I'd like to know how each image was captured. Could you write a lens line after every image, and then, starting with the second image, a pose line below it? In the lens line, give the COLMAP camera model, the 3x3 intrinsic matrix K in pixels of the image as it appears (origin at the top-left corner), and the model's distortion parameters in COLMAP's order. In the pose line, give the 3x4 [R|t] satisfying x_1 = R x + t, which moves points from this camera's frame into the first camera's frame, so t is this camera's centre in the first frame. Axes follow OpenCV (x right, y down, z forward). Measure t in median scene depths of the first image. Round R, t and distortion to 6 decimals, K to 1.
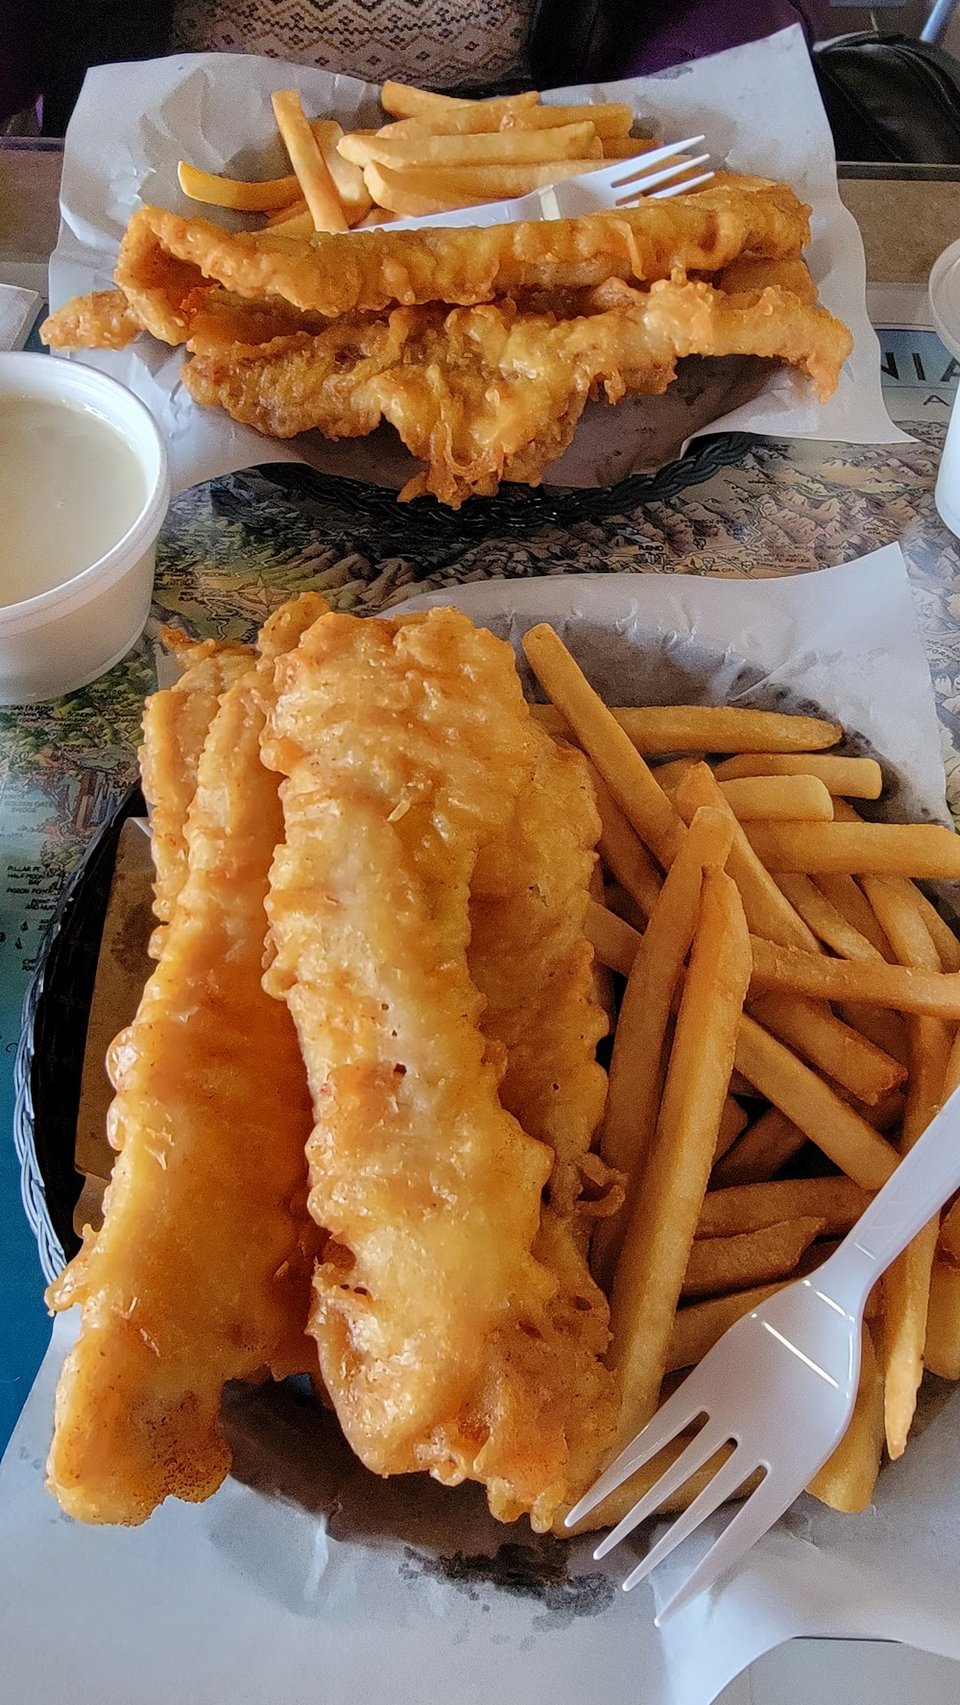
lens RADIAL K [[1165.4, 0, 470.1], [0, 1165.4, 792.0], [0, 0, 1]] dist [-0.020507, 0.000341]
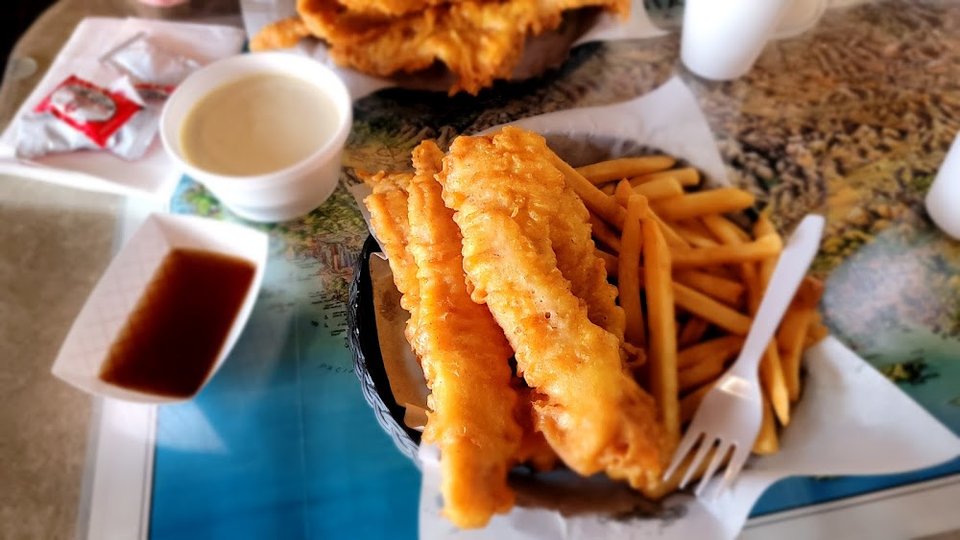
lens RADIAL K [[646.1, 0, 480.0], [0, 646.1, 270.0], [0, 0, 1]] dist [0.006375, -0.004178]
pose [[0.974762, -0.190263, 0.116783, -0.217507], [0.193617, 0.980912, -0.017975, 0.099971], [-0.111134, 0.040132, 0.992995, -0.174816]]
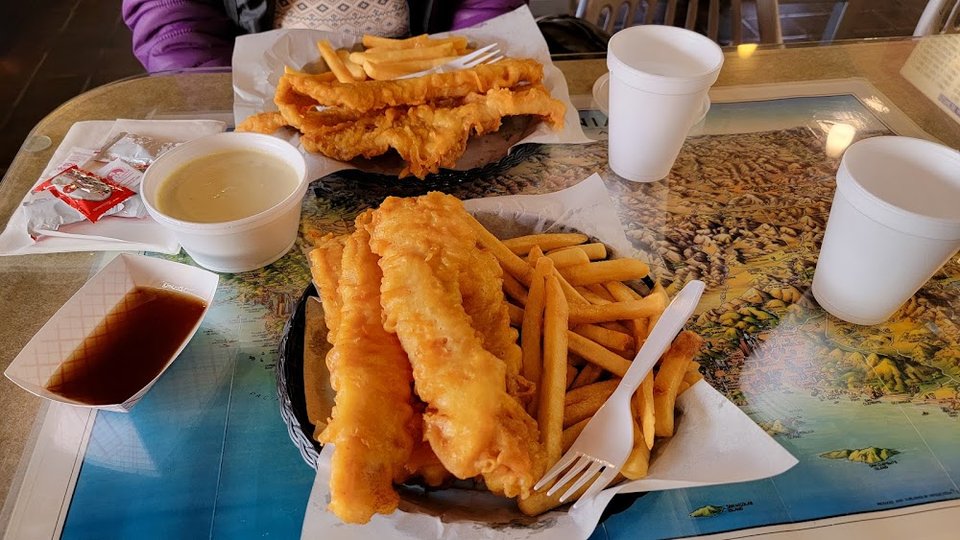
lens RADIAL K [[646.1, 0, 480.0], [0, 646.1, 270.0], [0, 0, 1]] dist [0.006375, -0.004178]
pose [[0.983578, -0.110349, 0.142822, -0.116491], [0.140960, 0.963865, -0.226042, 0.286717], [-0.112718, 0.242462, 0.963591, -0.304249]]
